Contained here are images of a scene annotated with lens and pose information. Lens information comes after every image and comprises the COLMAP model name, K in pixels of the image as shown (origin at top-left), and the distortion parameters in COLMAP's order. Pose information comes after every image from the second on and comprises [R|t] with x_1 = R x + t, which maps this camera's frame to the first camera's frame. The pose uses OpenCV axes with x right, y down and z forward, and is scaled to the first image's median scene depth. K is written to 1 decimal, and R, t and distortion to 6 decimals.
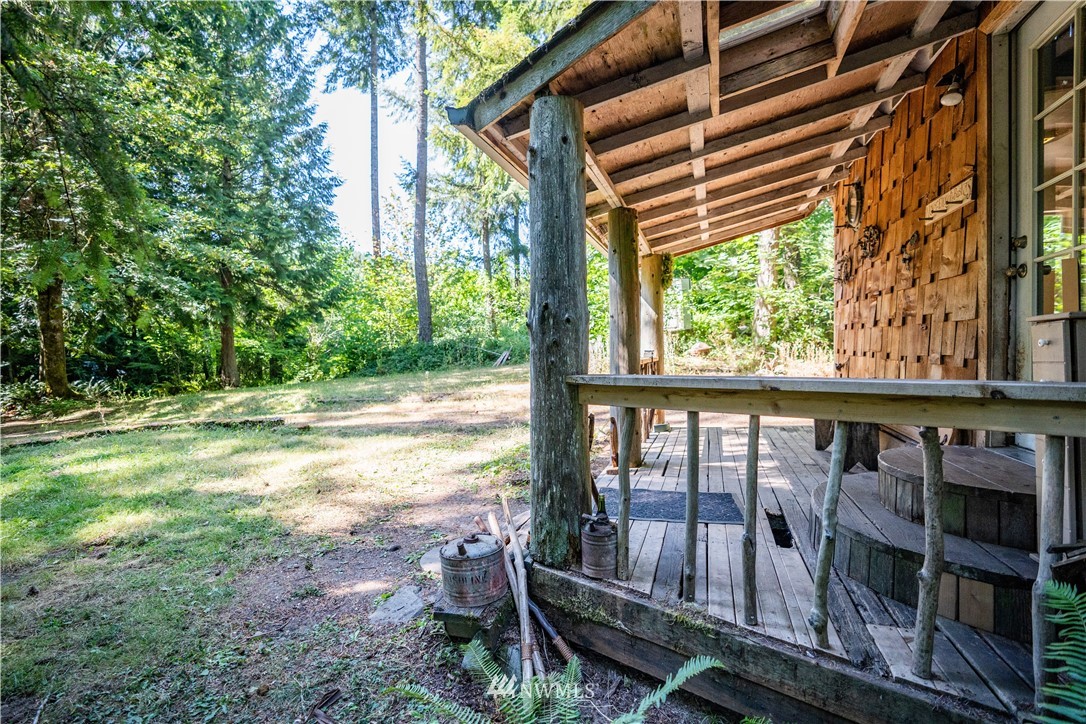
lens RADIAL K [[507.5, 0, 543.0], [0, 507.5, 362.0], [0, 0, 1]] dist [-0.072488, 0.026531]
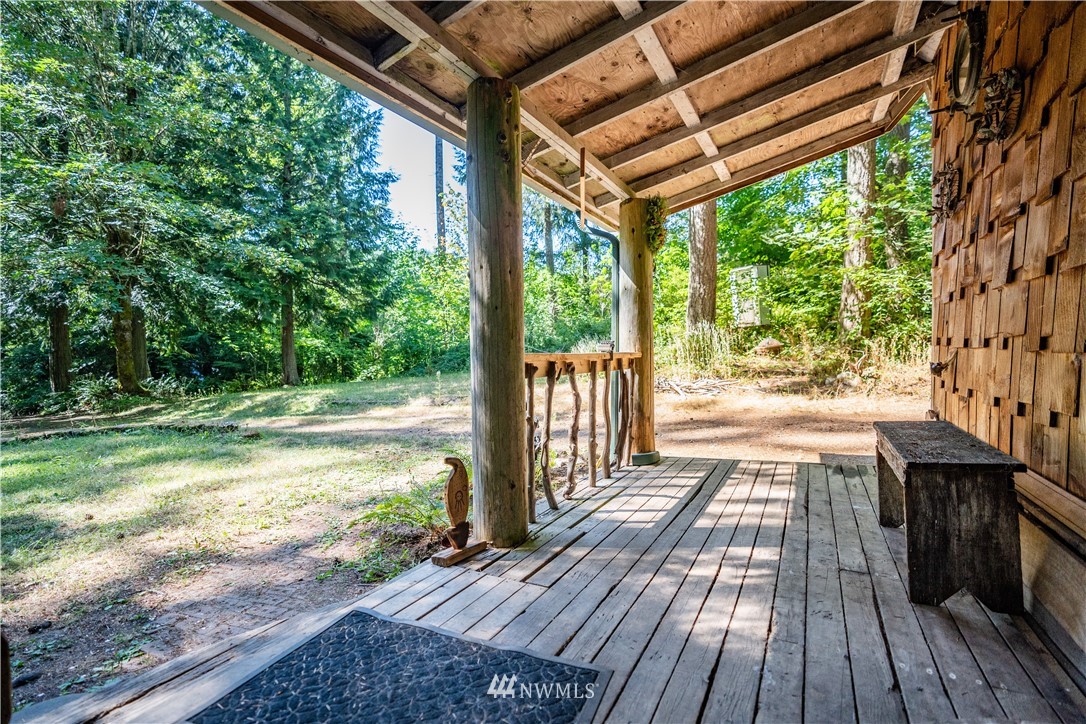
lens RADIAL K [[507.5, 0, 543.0], [0, 507.5, 362.0], [0, 0, 1]] dist [-0.072488, 0.026531]
pose [[0.984333, 0.004514, -0.176263, 0.098660], [-0.004820, 0.999988, -0.001311, 0.002100], [0.176255, 0.002140, 0.984342, 0.145638]]
